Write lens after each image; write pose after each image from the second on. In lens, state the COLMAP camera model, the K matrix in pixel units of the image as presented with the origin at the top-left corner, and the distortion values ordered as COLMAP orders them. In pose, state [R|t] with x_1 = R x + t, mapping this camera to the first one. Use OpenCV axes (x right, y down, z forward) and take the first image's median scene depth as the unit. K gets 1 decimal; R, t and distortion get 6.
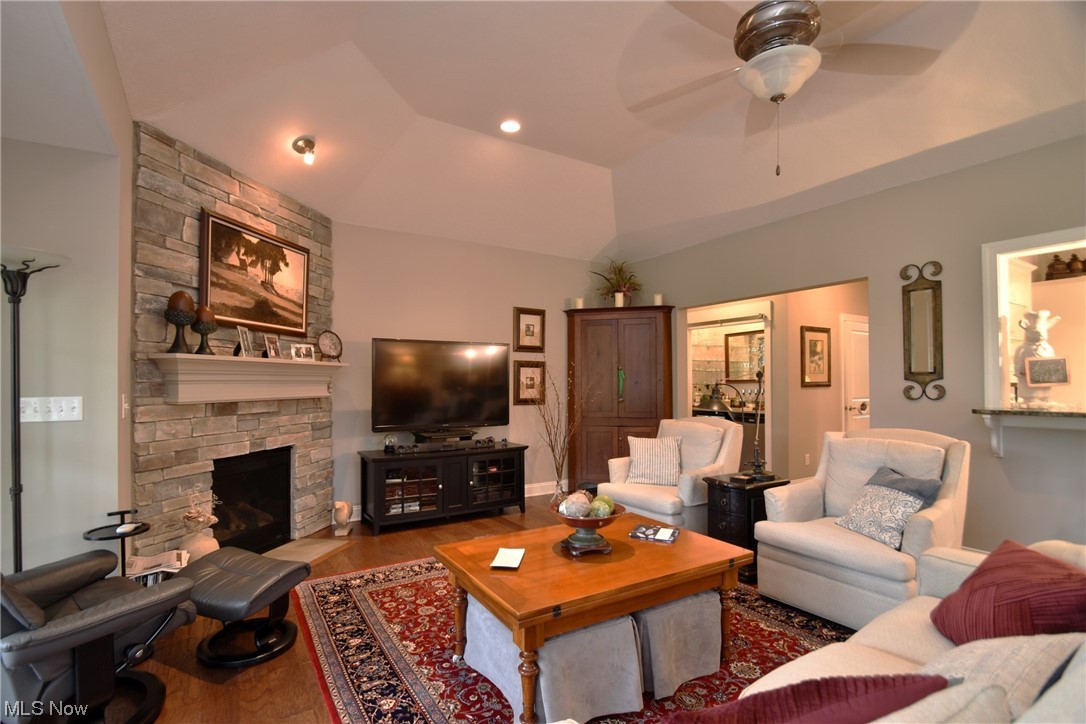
lens RADIAL K [[493.4, 0, 521.6], [0, 493.4, 378.1], [0, 0, 1]] dist [-0.000129, 0.000007]
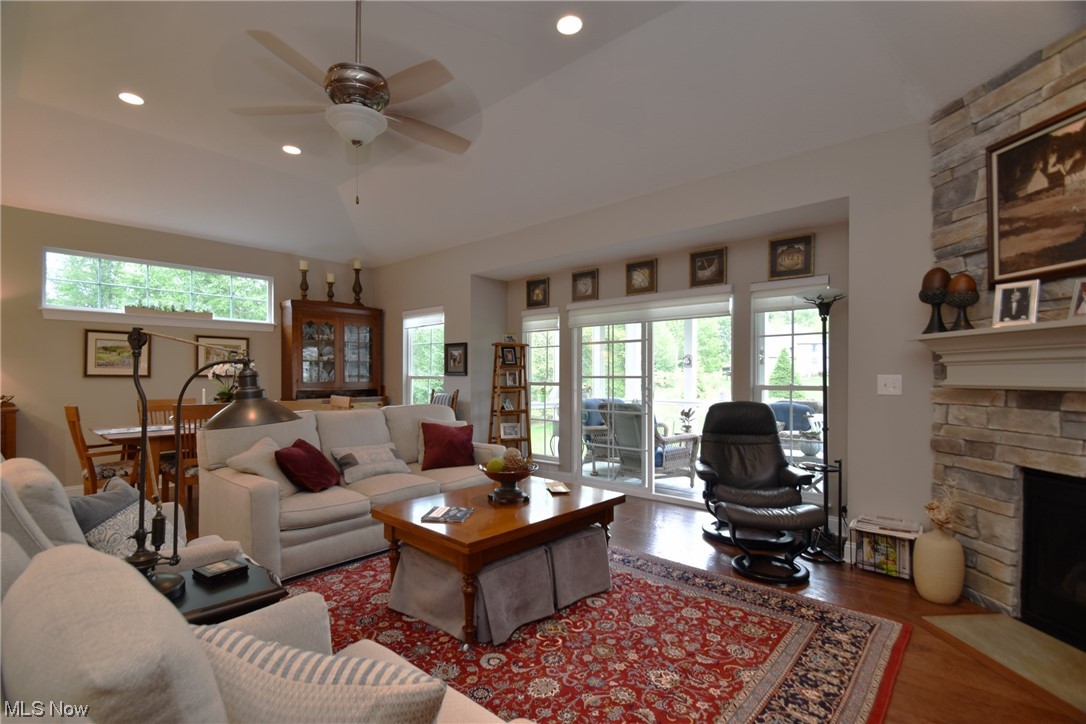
lens RADIAL K [[522.0, 0, 541.3], [0, 522.0, 374.9], [0, 0, 1]] dist [0.000588, -0.000023]
pose [[-0.949782, 0.004170, -0.312885, 0.296872], [0.007210, 0.999937, -0.008560, 0.027637], [0.312830, -0.010386, -0.949752, 1.461008]]
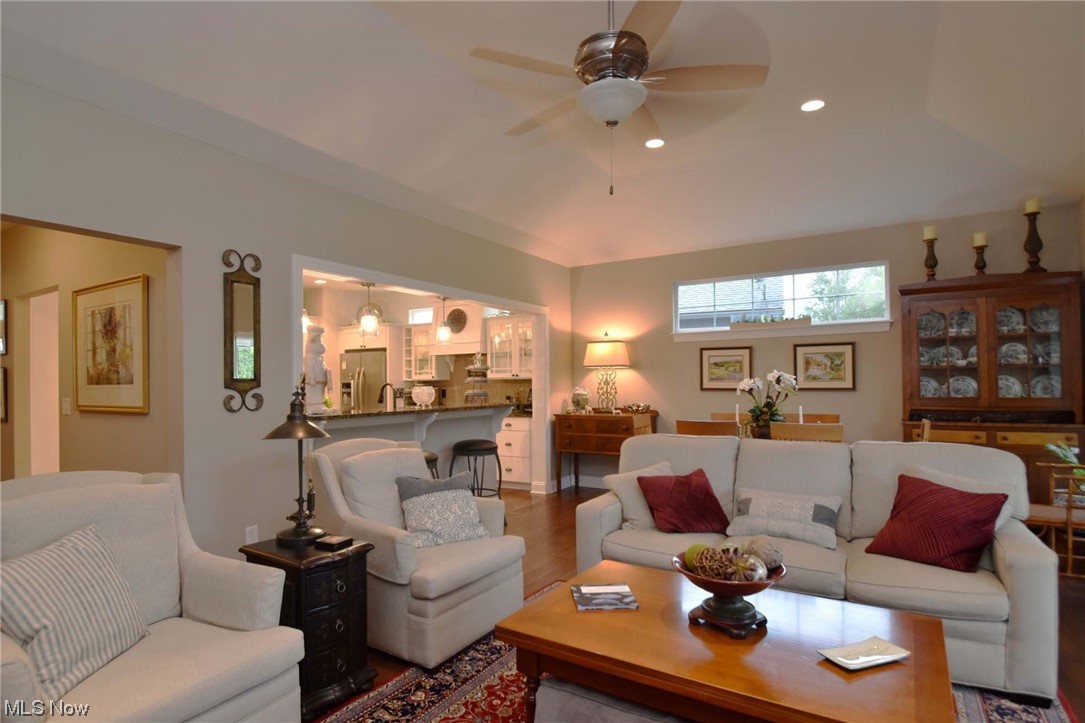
lens RADIAL K [[590.7, 0, 508.4], [0, 590.7, 378.6], [0, 0, 1]] dist [-0.005225, -0.001038]
pose [[-0.426456, 0.016000, 0.904367, -0.324454], [0.002725, 0.999862, -0.016404, 0.005561], [-0.904504, -0.004531, -0.426441, 1.052945]]
